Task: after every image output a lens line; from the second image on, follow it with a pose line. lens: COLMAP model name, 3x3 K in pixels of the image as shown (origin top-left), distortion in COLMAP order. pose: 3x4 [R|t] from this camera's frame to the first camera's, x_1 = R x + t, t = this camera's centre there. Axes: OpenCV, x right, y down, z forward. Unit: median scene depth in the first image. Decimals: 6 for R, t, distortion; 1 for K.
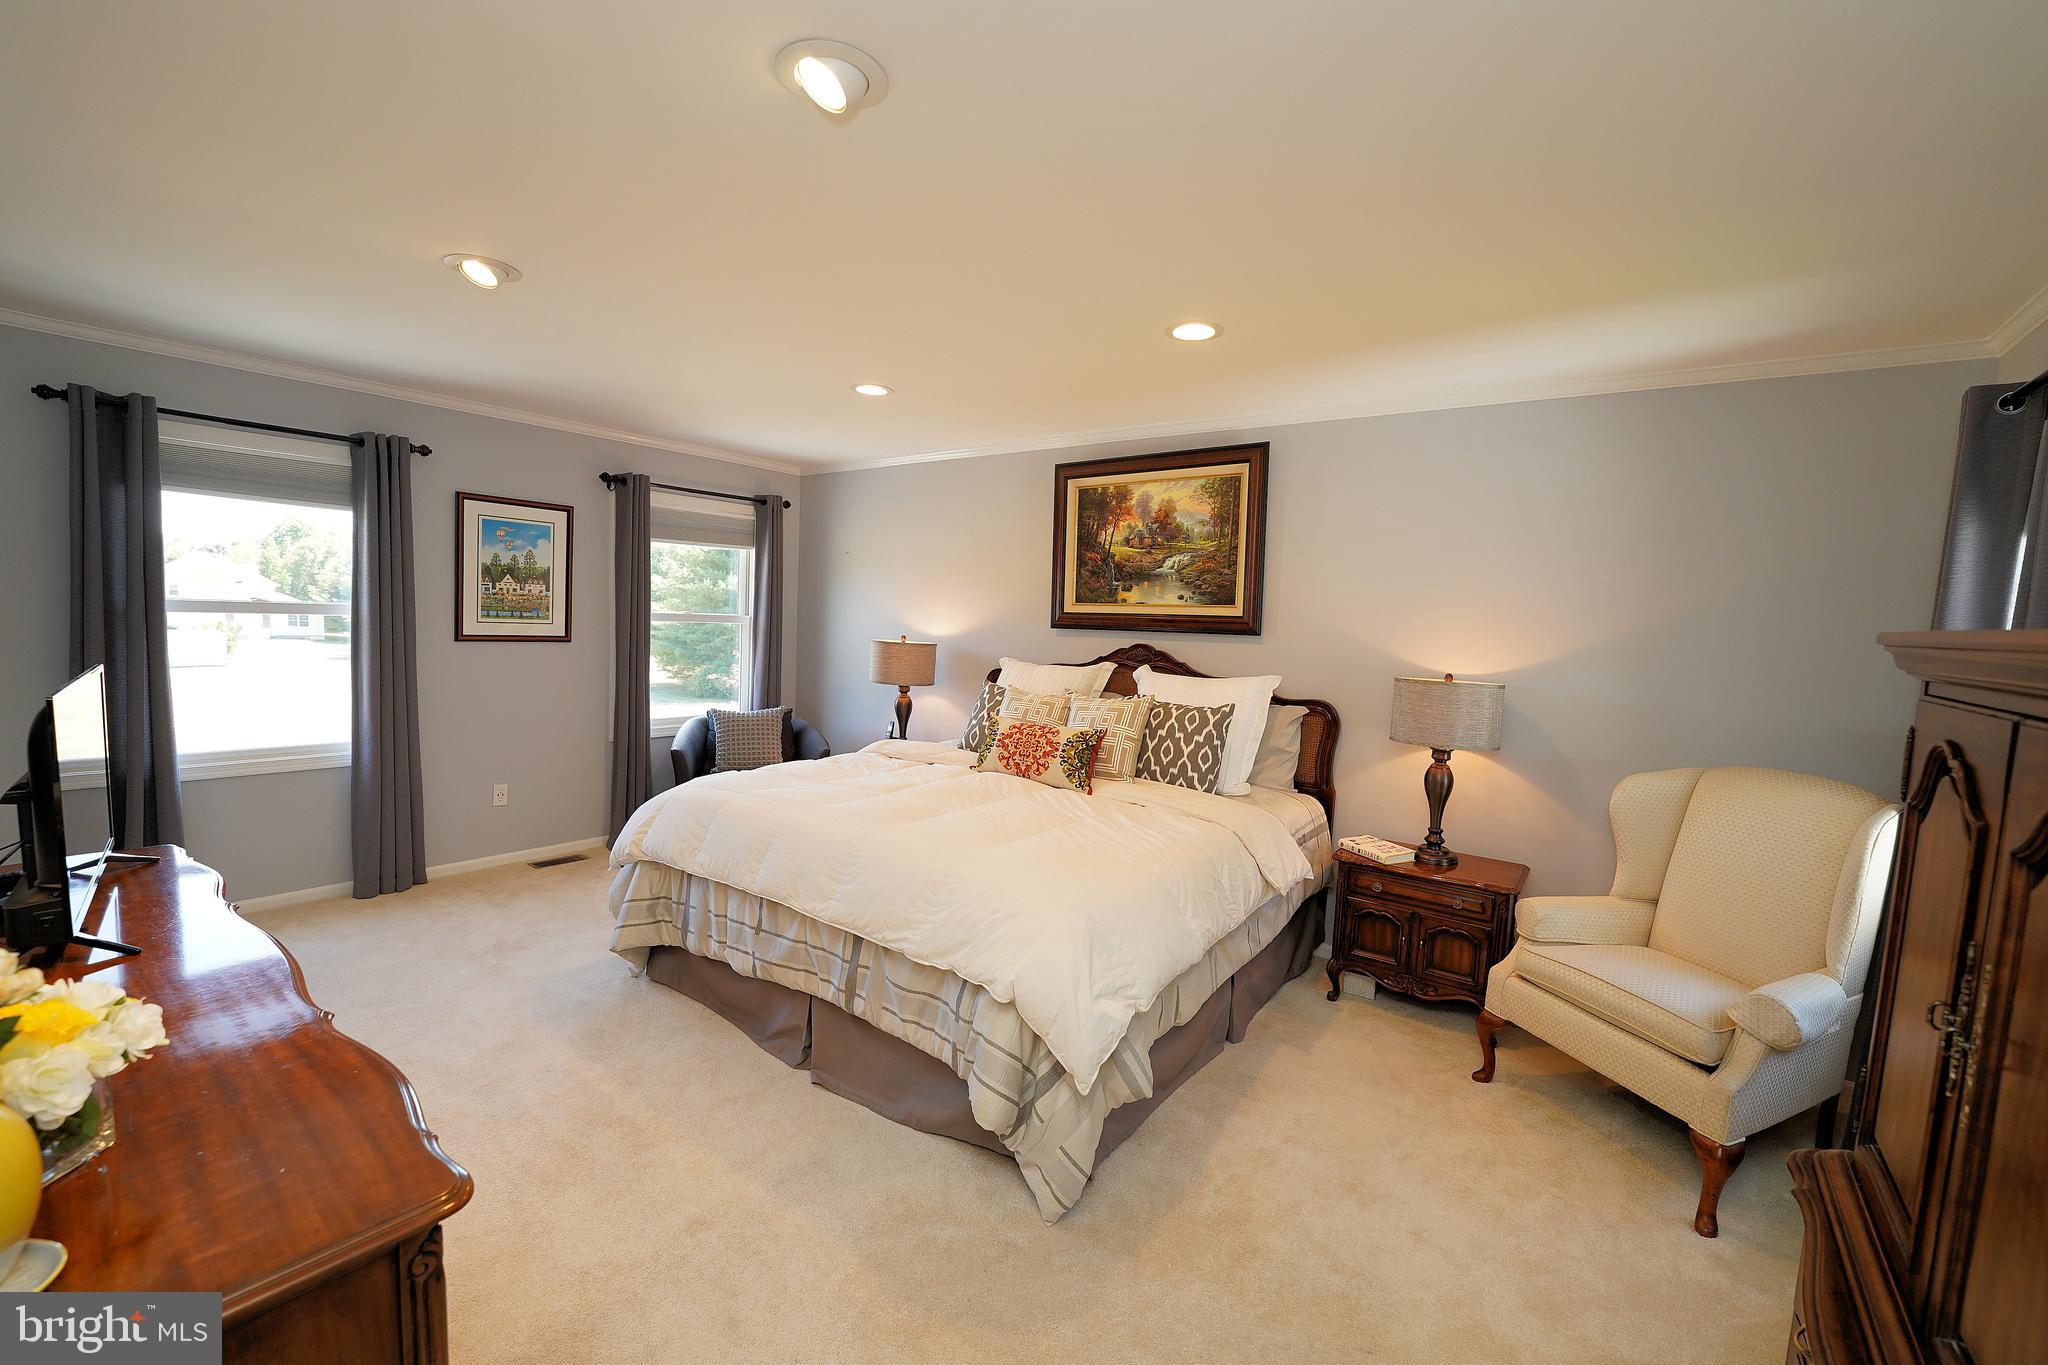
lens RADIAL K [[836.2, 0, 1022.7], [0, 836.2, 683.2], [0, 0, 1]] dist [-0.021924, 0.000746]
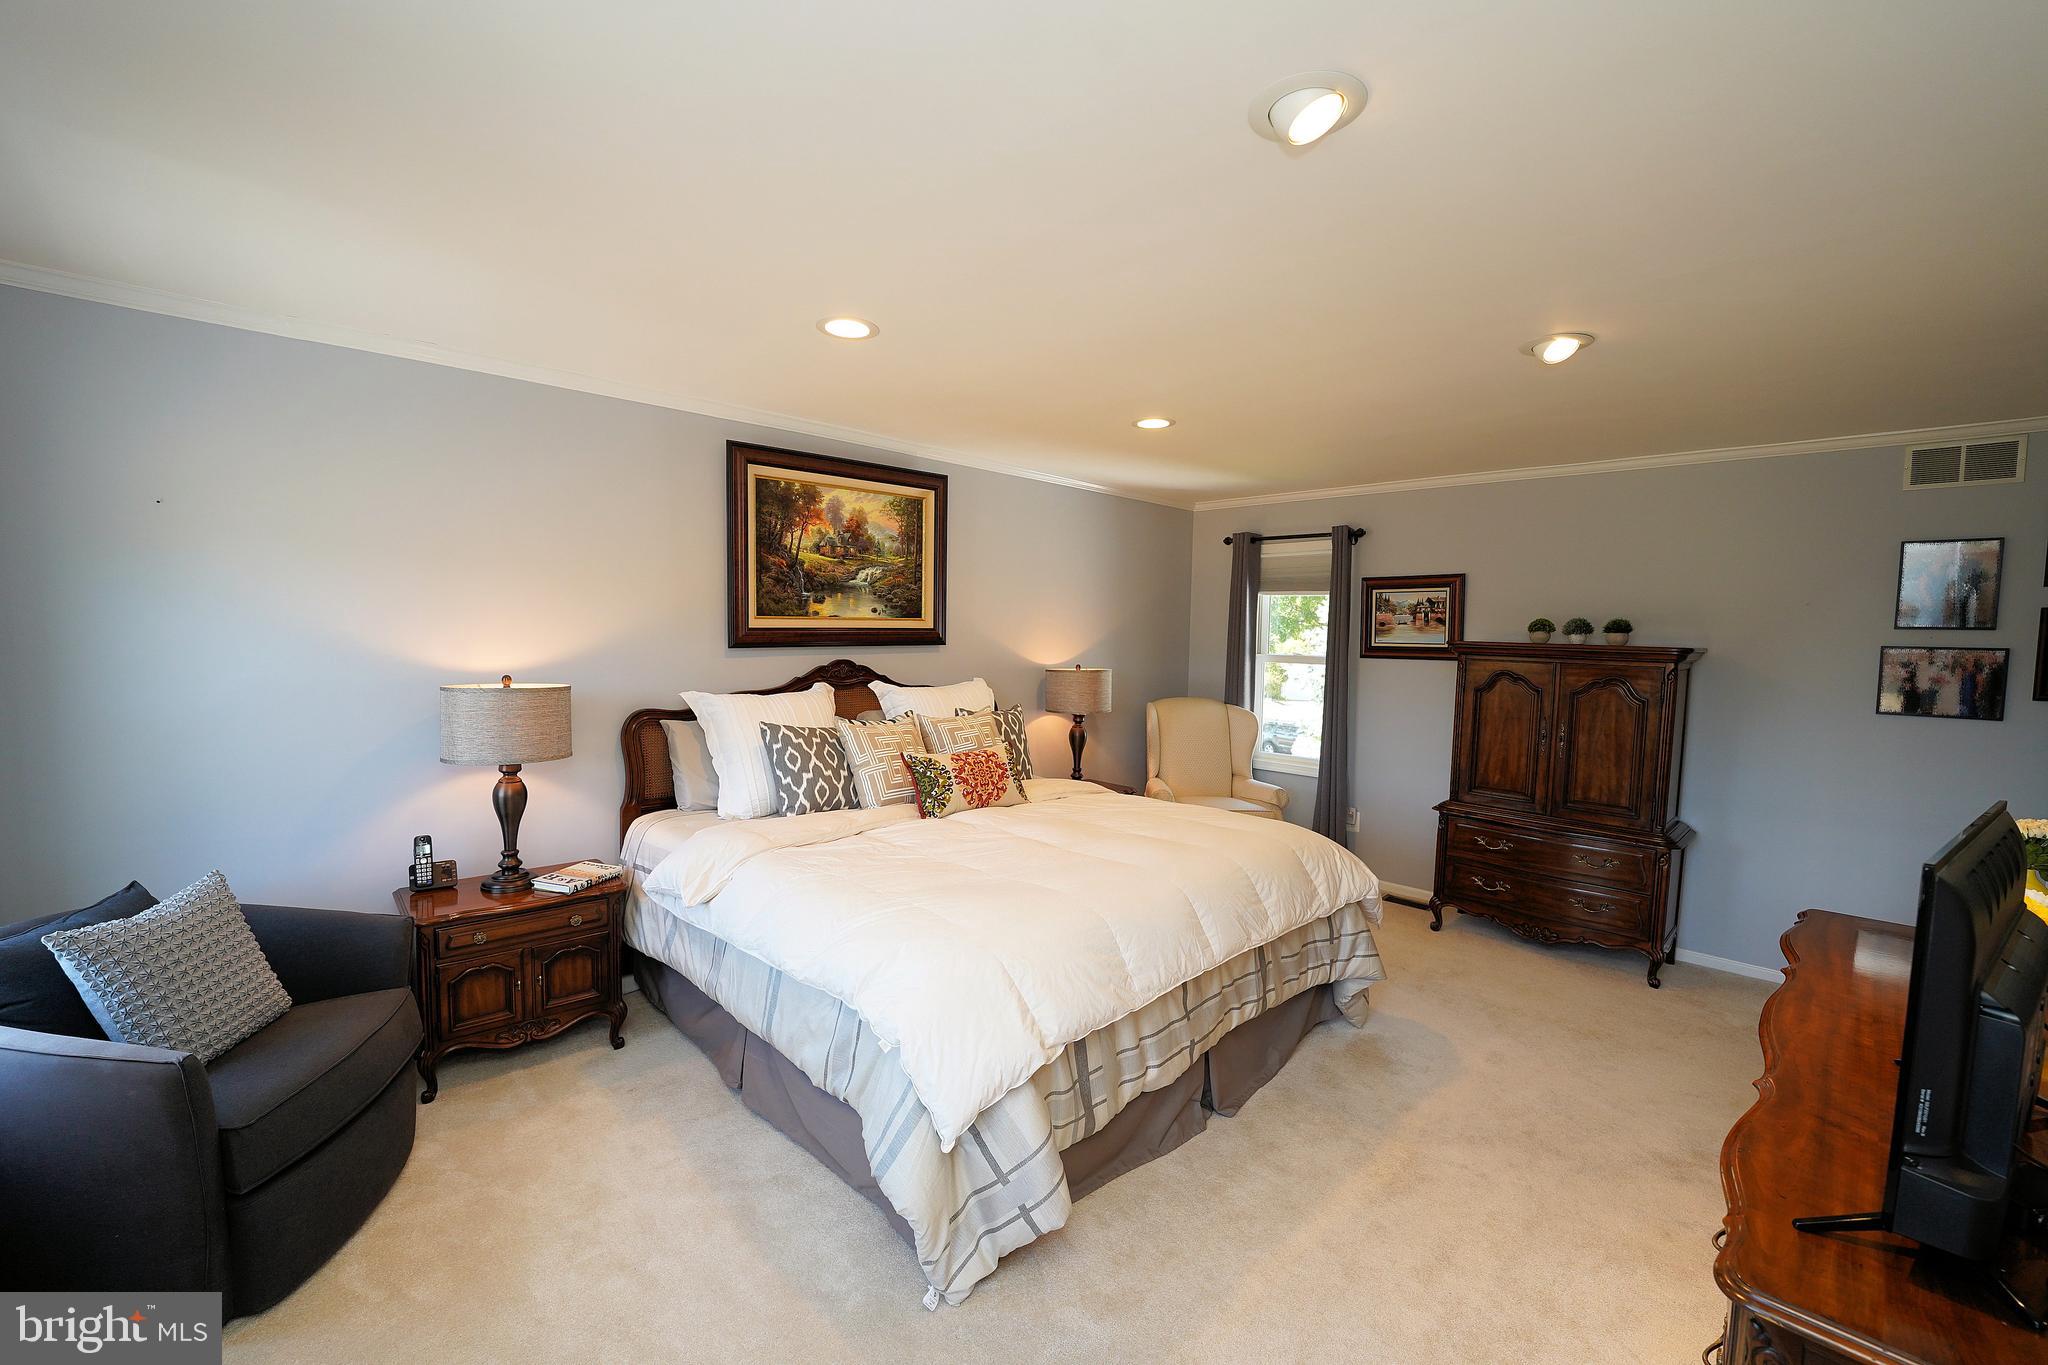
lens RADIAL K [[836.2, 0, 1025.4], [0, 836.2, 687.4], [0, 0, 1]] dist [-0.021924, 0.000746]
pose [[0.150316, -0.107790, 0.982744, -0.755623], [0.065880, 0.992921, 0.098830, -0.095440], [-0.986440, 0.049887, 0.156353, 0.651173]]
